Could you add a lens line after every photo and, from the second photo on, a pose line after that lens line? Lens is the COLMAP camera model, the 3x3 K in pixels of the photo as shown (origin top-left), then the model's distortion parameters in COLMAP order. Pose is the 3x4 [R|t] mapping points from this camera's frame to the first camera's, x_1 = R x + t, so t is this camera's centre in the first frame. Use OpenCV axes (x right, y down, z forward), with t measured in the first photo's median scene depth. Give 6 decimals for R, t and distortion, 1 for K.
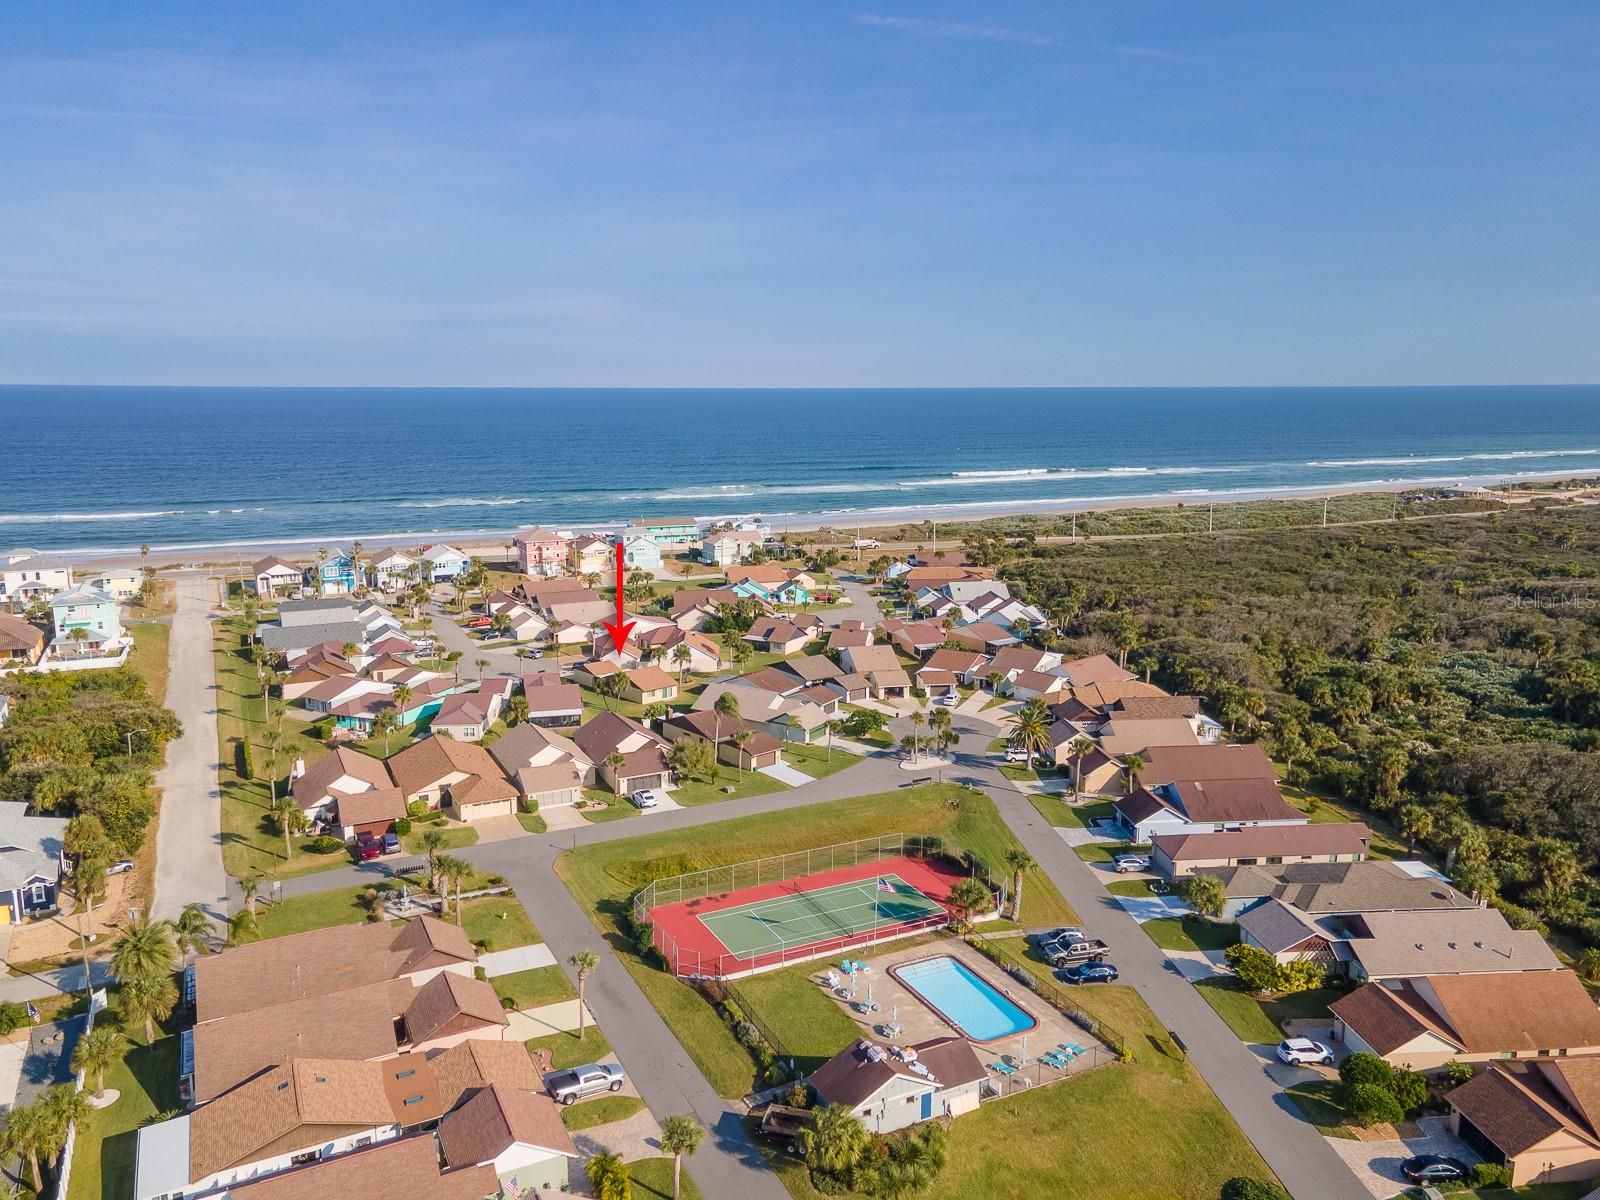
lens RADIAL K [[1177.3, 0, 792.3], [0, 1177.3, 606.9], [0, 0, 1]] dist [0.050418, 0.000461]
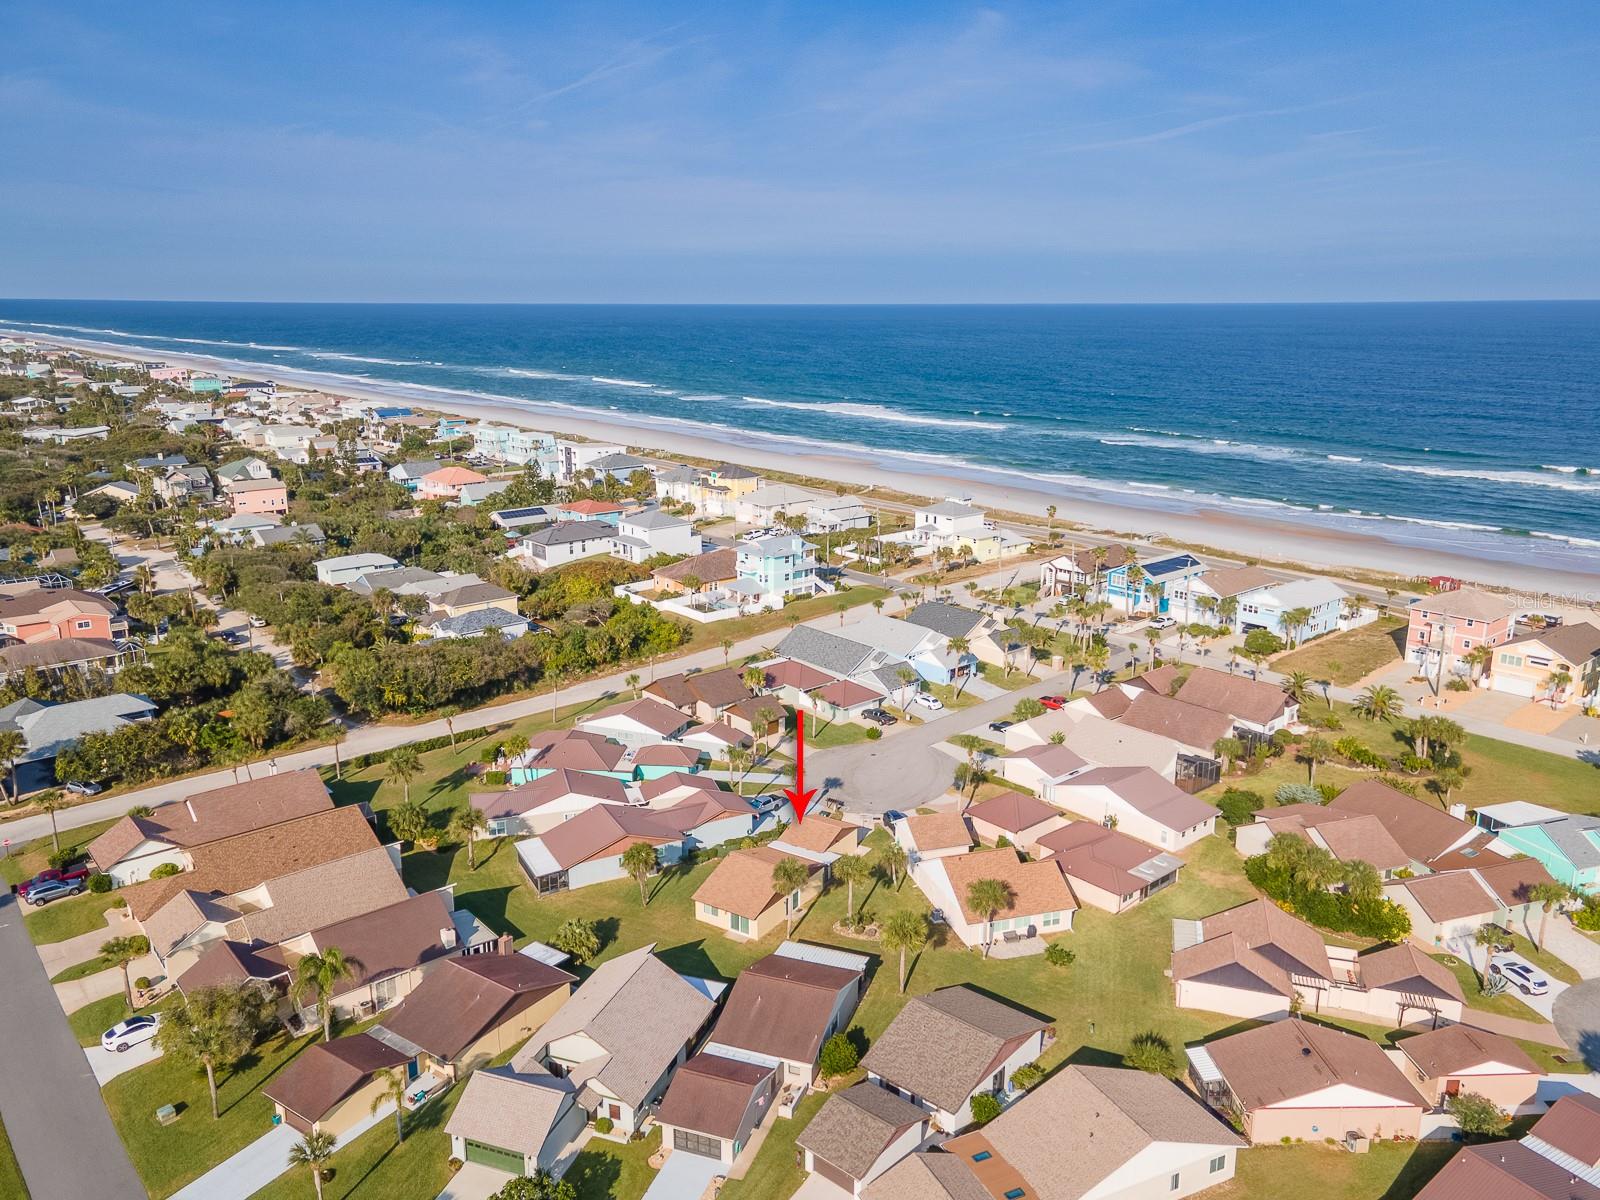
lens RADIAL K [[1168.1, 0, 800.0], [0, 1168.1, 600.0], [0, 0, 1]] dist [0.044049, 0.003638]
pose [[0.251778, 0.240455, -0.937438, 0.292837], [-0.181587, 0.963176, 0.198286, -0.144164], [0.950597, 0.120303, 0.286170, 0.669134]]
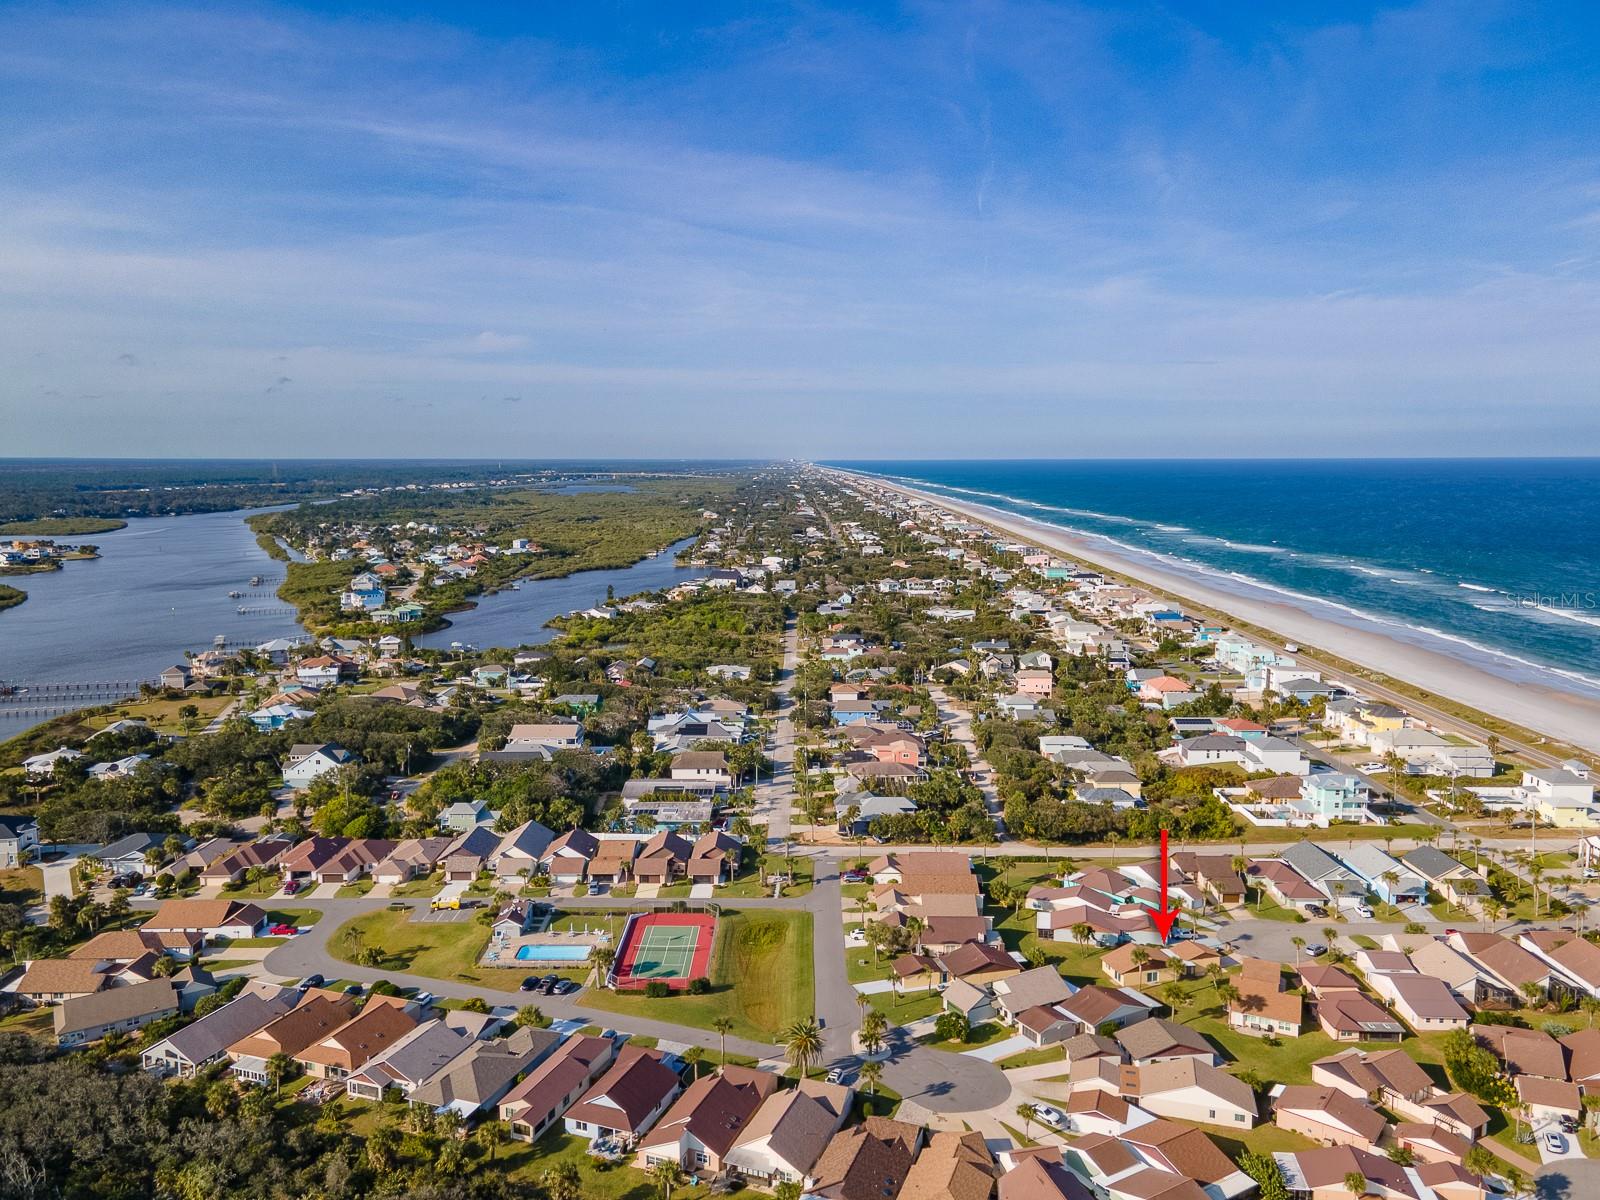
lens RADIAL K [[1168.1, 0, 800.0], [0, 1168.1, 600.0], [0, 0, 1]] dist [0.044049, 0.003638]
pose [[-0.445428, 0.111314, -0.888371, 0.726923], [-0.165008, 0.965037, 0.203655, -0.332035], [0.879981, 0.237302, -0.411487, 0.866220]]
